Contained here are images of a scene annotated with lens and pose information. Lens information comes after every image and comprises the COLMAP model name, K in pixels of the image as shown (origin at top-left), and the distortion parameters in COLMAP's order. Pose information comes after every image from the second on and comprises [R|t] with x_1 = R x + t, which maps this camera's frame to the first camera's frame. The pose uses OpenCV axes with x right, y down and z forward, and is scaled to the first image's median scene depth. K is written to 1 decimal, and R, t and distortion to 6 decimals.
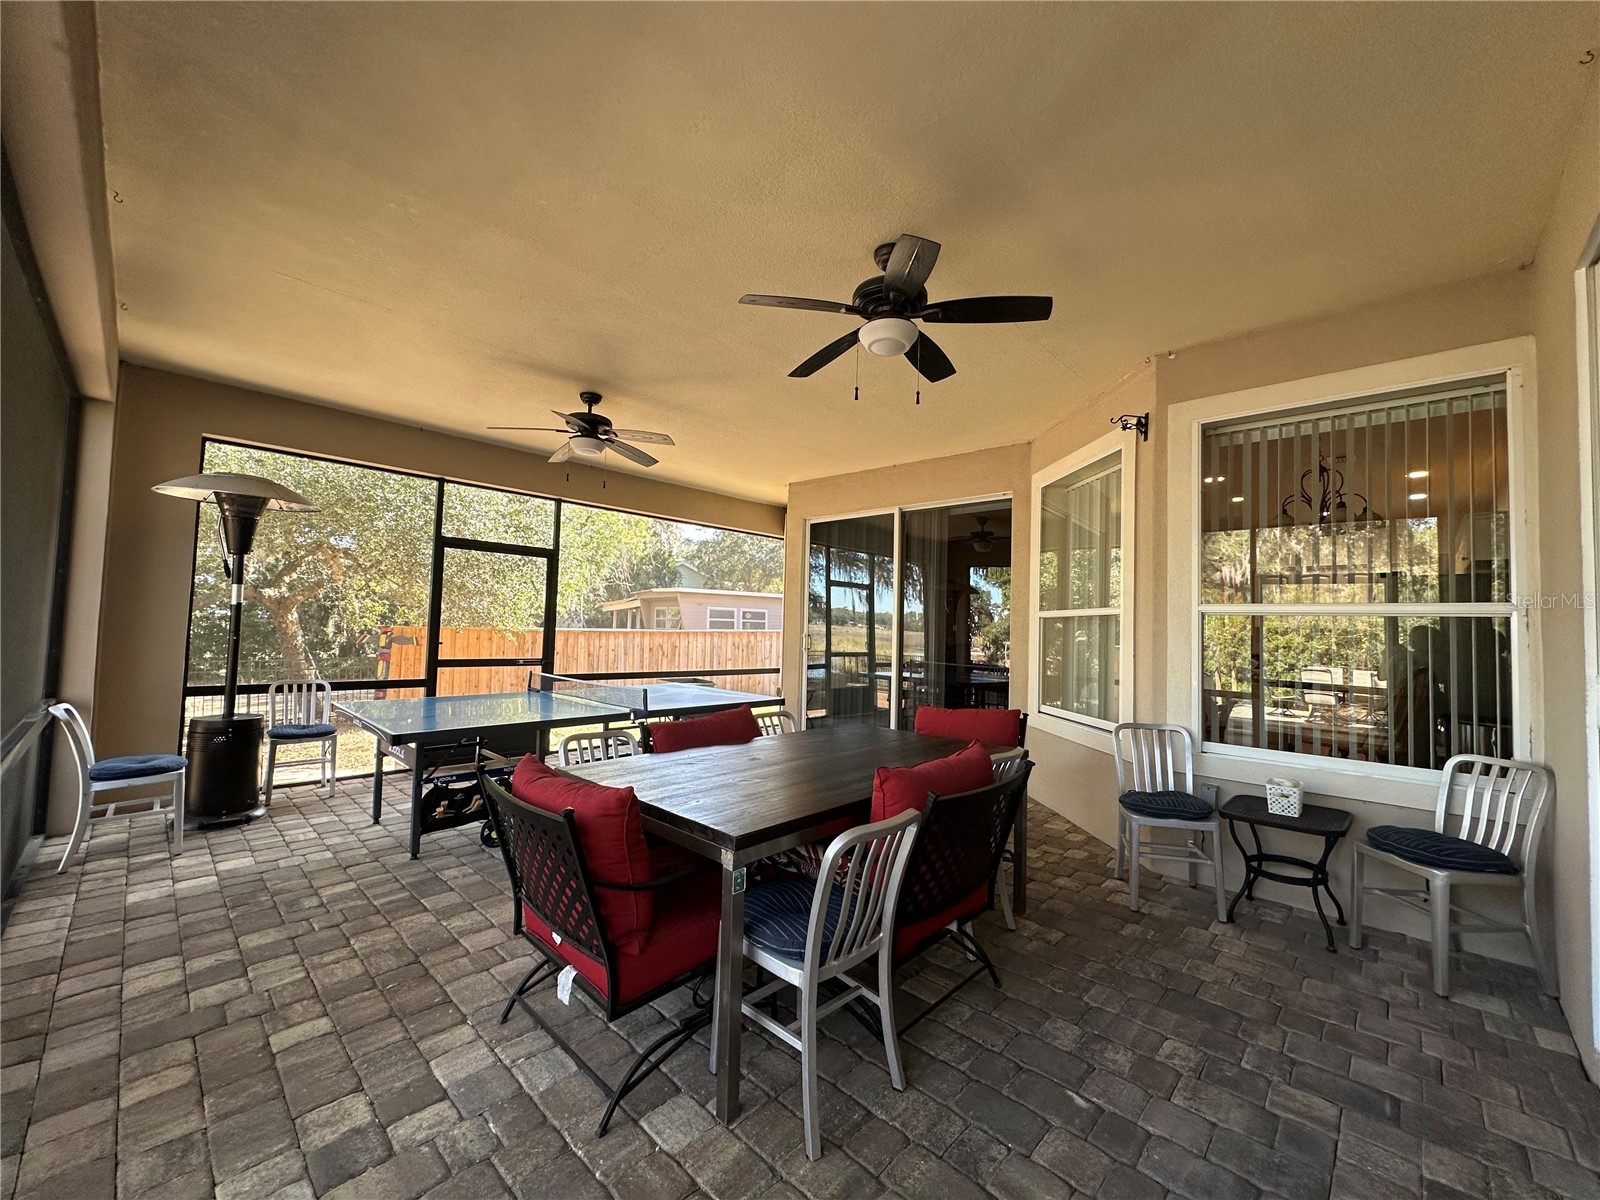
lens RADIAL K [[633.2, 0, 797.8], [0, 633.2, 604.4], [0, 0, 1]] dist [-0.007156, 0.000555]
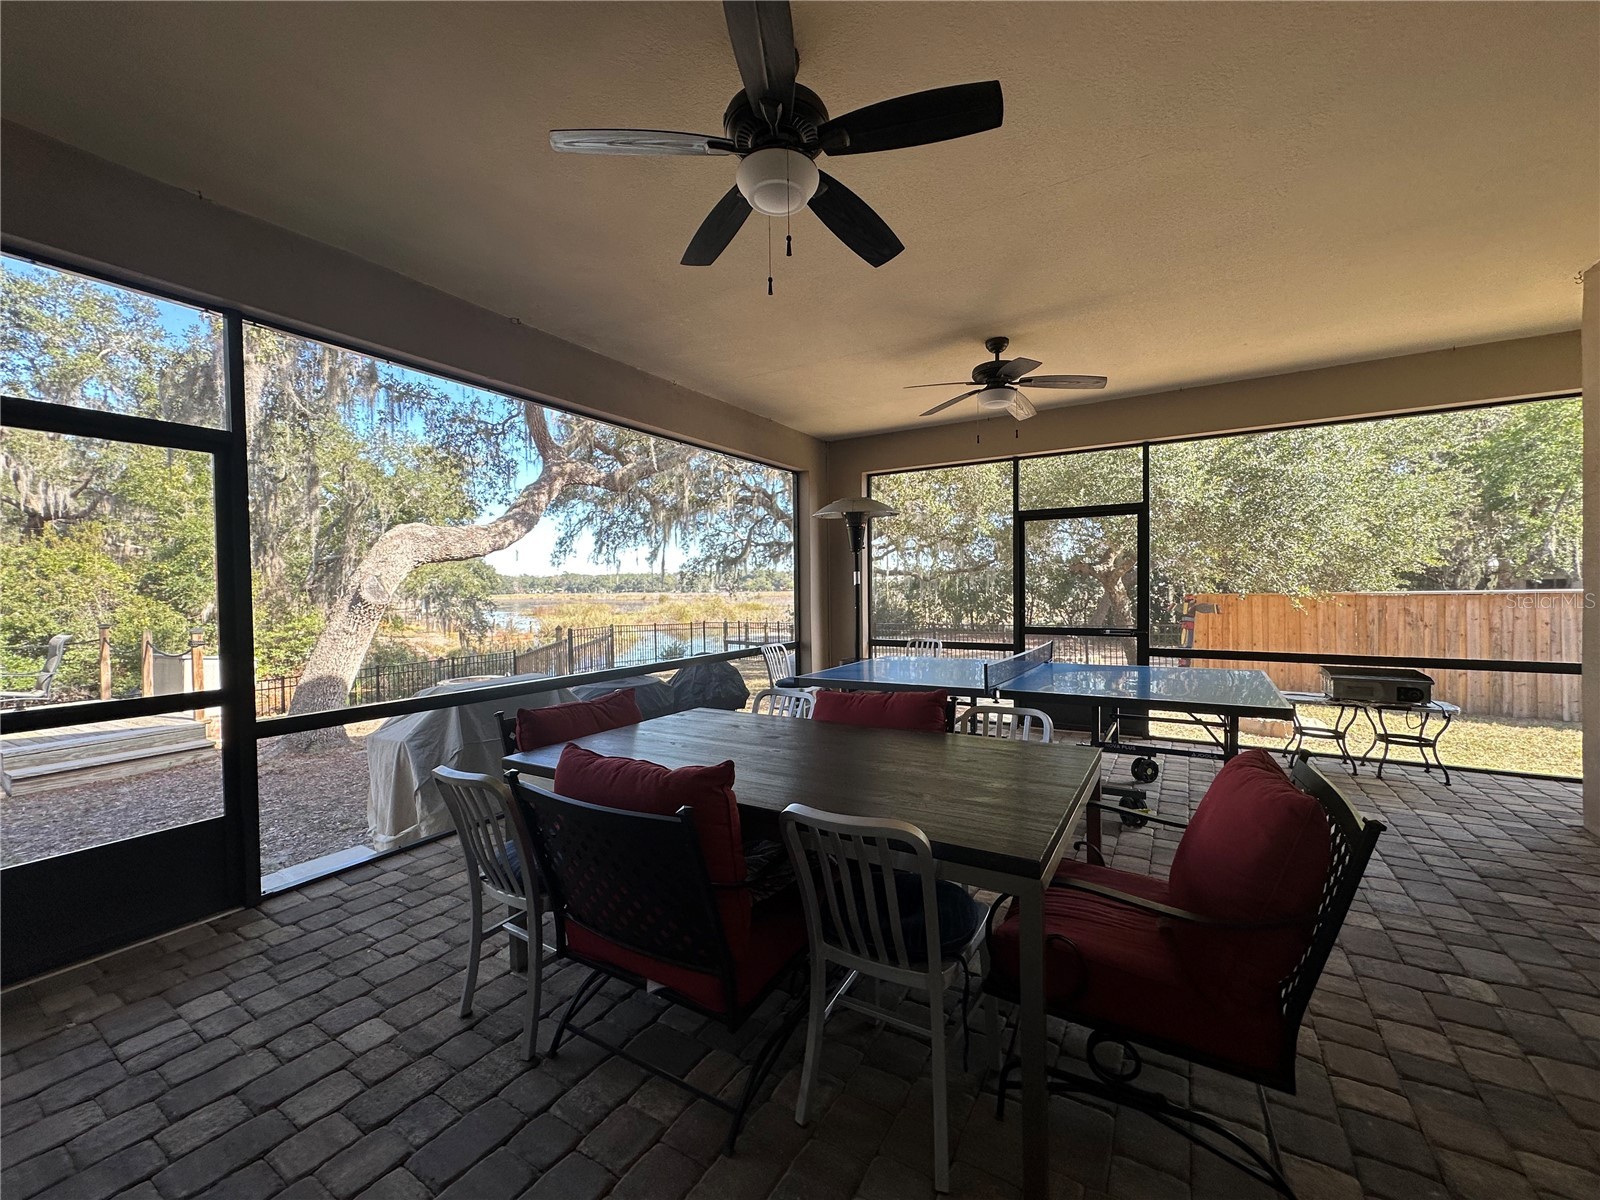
lens RADIAL K [[633.2, 0, 794.9], [0, 633.2, 589.1], [0, 0, 1]] dist [-0.007156, 0.000555]
pose [[0.214474, -0.030838, -0.976243, 0.400279], [0.055237, 0.998285, -0.019399, 0.024904], [0.975167, -0.049765, 0.215809, 0.397135]]
